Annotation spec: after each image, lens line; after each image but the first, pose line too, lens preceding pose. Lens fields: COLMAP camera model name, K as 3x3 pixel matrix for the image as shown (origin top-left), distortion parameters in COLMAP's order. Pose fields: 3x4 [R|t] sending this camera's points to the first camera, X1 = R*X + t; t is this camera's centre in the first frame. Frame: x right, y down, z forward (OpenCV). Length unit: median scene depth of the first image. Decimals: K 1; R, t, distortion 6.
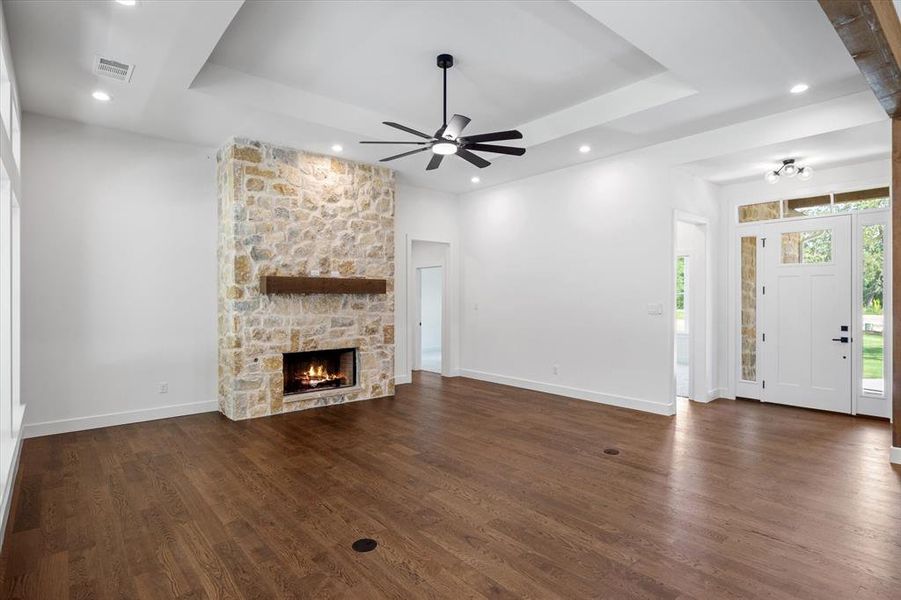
lens RADIAL K [[467.6, 0, 448.3], [0, 467.6, 297.9], [0, 0, 1]] dist [-0.001009, -0.000162]
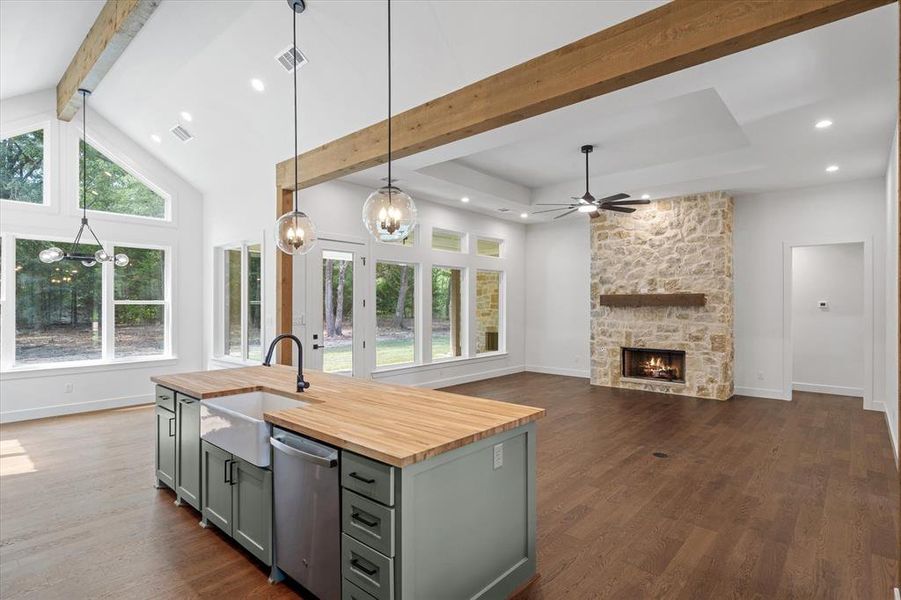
lens RADIAL K [[455.9, 0, 451.5], [0, 455.9, 304.7], [0, 0, 1]] dist [0.001476, 0.000401]
pose [[0.138744, 0.000350, -0.990328, 0.948359], [-0.000263, 1.000000, 0.000317, -0.013391], [0.990328, 0.000216, 0.138744, 0.270154]]
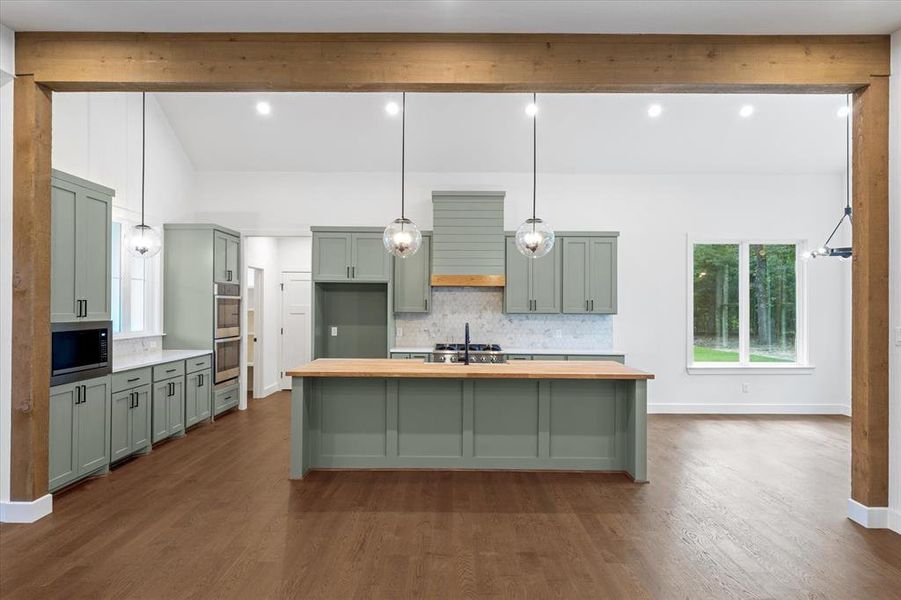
lens RADIAL K [[517.9, 0, 449.4], [0, 517.9, 300.7], [0, 0, 1]] dist [0.000933, -0.000509]
pose [[-0.759107, 0.003190, 0.650958, -0.096219], [-0.004756, 0.999934, -0.010445, -0.007773], [-0.650949, -0.011025, -0.759042, 0.810886]]
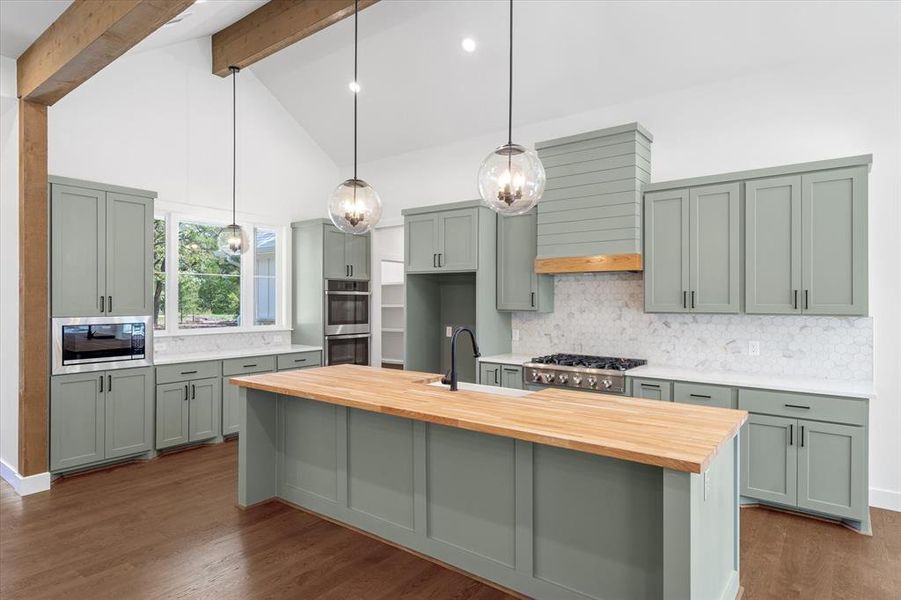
lens RADIAL K [[517.9, 0, 449.4], [0, 517.9, 300.7], [0, 0, 1]] dist [0.000933, -0.000509]
pose [[-0.208592, 0.000888, 0.978002, -0.107761], [-0.002456, 0.999996, -0.001431, -0.007466], [-0.978000, -0.002700, -0.208589, 0.286352]]
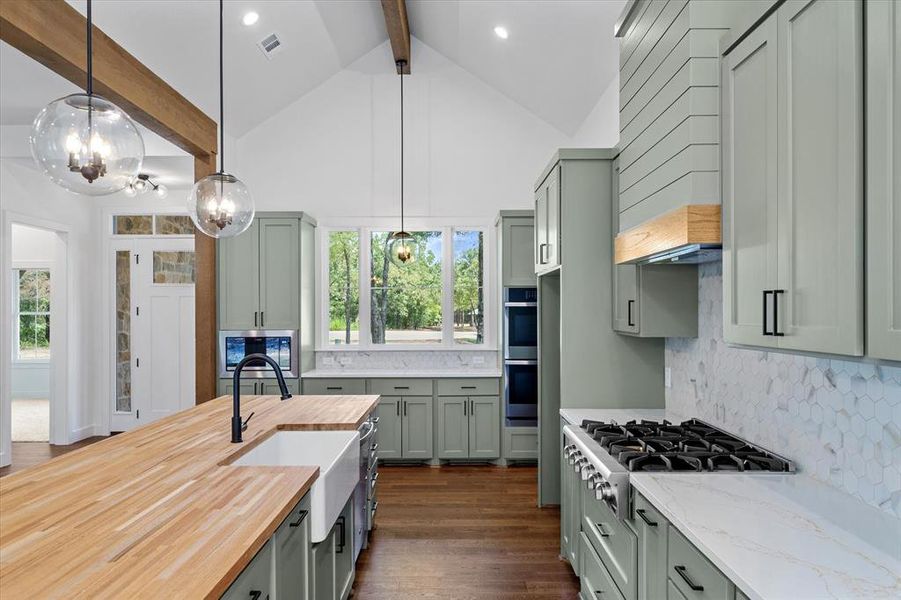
lens RADIAL K [[608.5, 0, 448.1], [0, 608.5, 312.5], [0, 0, 1]] dist [0.000320, -0.000208]
pose [[0.651699, -0.000597, 0.758478, 0.174421], [0.002152, 0.999997, -0.001062, -0.011380], [-0.758475, 0.002324, 0.651698, -0.247899]]
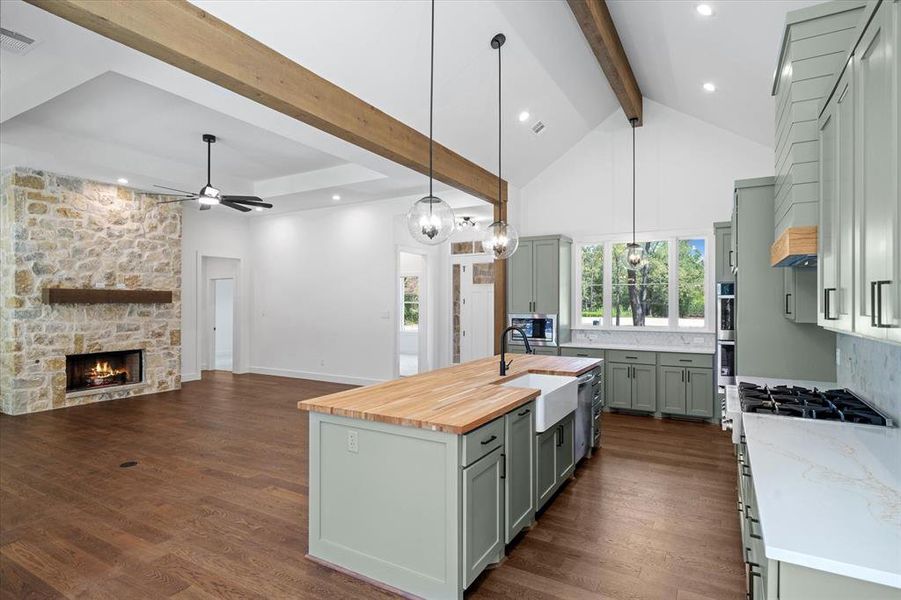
lens RADIAL K [[473.3, 0, 450.5], [0, 473.3, 300.0], [0, 0, 1]] dist [0.001642, 0.000130]
pose [[0.941378, 0.004060, 0.337330, 0.138047], [-0.001995, 0.999977, -0.006468, -0.011361], [-0.337348, 0.005416, 0.941364, -0.402668]]
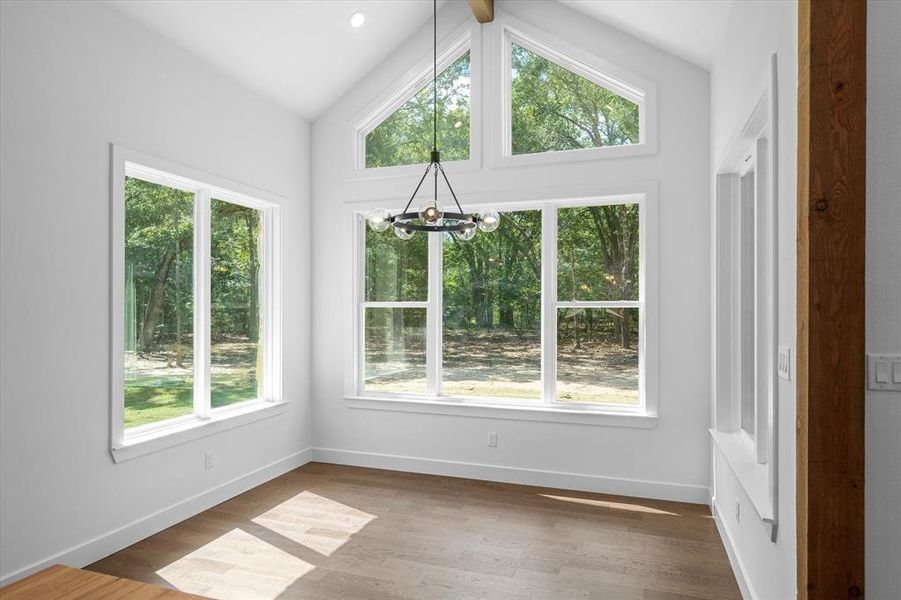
lens RADIAL K [[517.9, 0, 449.4], [0, 517.9, 300.7], [0, 0, 1]] dist [0.000933, -0.000509]
pose [[-0.863816, -0.005142, -0.503781, 0.228011], [0.001722, 0.999912, -0.013159, -0.013541], [0.503804, -0.012235, -0.863731, 0.166833]]
